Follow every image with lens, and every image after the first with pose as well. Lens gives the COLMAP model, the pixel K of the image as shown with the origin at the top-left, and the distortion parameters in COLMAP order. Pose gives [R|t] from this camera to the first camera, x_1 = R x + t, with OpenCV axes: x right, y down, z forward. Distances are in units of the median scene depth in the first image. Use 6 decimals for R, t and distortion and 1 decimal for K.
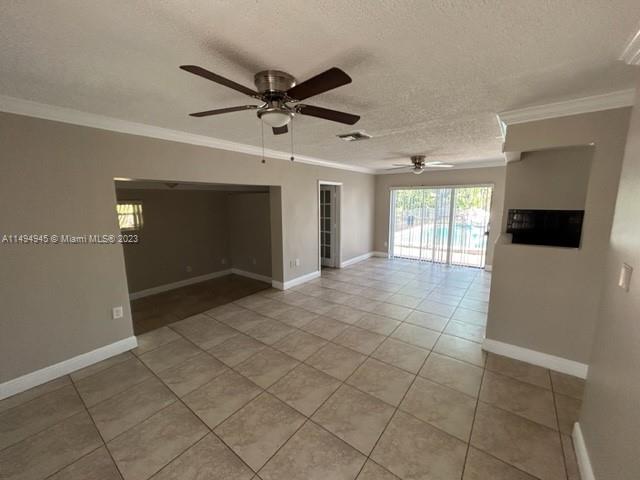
lens RADIAL K [[259.8, 0, 318.6], [0, 259.8, 245.9], [0, 0, 1]] dist [0.010662, 0.000613]
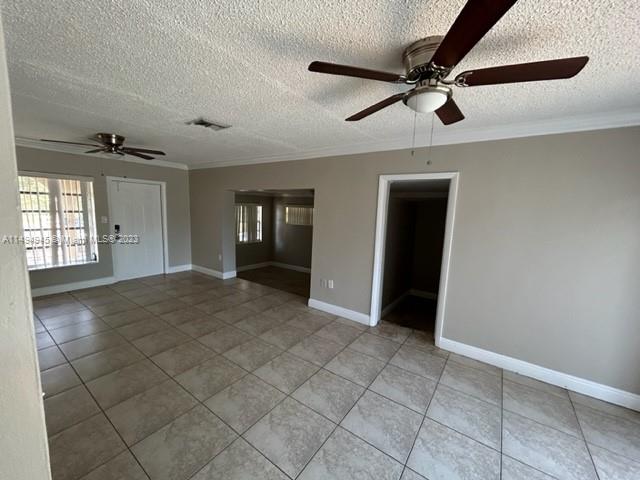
lens RADIAL K [[259.8, 0, 321.5], [0, 259.8, 234.1], [0, 0, 1]] dist [0.010662, 0.000613]
pose [[0.039410, 0.110908, -0.993049, 0.580883], [-0.213389, 0.971829, 0.100070, -0.132138], [0.976172, 0.207962, 0.061967, 0.763554]]
